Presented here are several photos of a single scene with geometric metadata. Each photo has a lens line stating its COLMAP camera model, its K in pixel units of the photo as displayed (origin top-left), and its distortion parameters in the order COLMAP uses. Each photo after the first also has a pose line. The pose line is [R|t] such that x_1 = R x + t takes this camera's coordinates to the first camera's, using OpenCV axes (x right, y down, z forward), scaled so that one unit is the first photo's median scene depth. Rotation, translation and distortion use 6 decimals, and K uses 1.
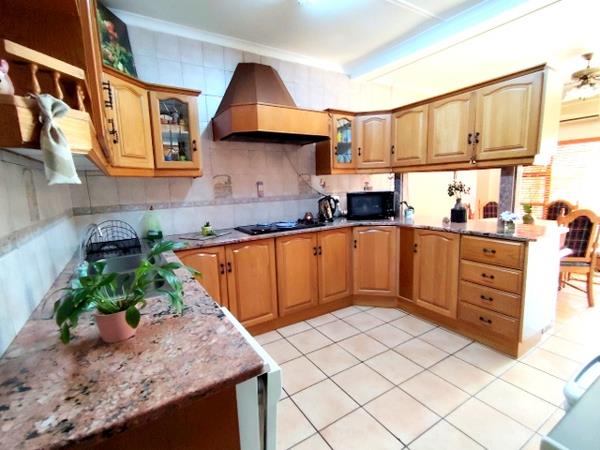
lens RADIAL K [[284.9, 0, 300.0], [0, 284.9, 225.0], [0, 0, 1]] dist [-0.001446, -0.000072]
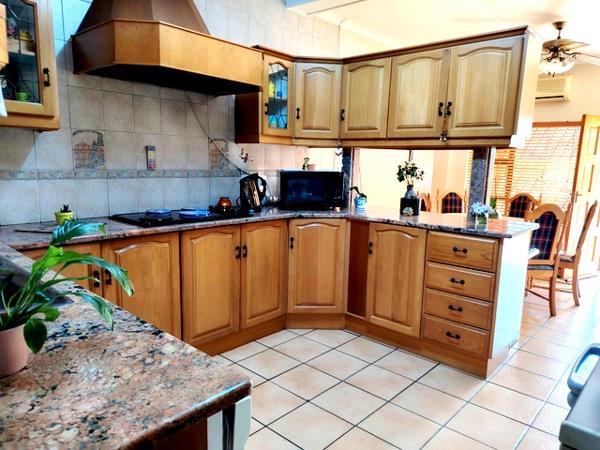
lens RADIAL K [[423.5, 0, 299.9], [0, 423.5, 233.8], [0, 0, 1]] dist [0.047468, -0.057474]
pose [[0.959006, 0.011808, 0.283141, -0.095387], [-0.019189, 0.999544, 0.023309, 0.019887], [-0.282736, -0.027787, 0.958795, -0.029482]]
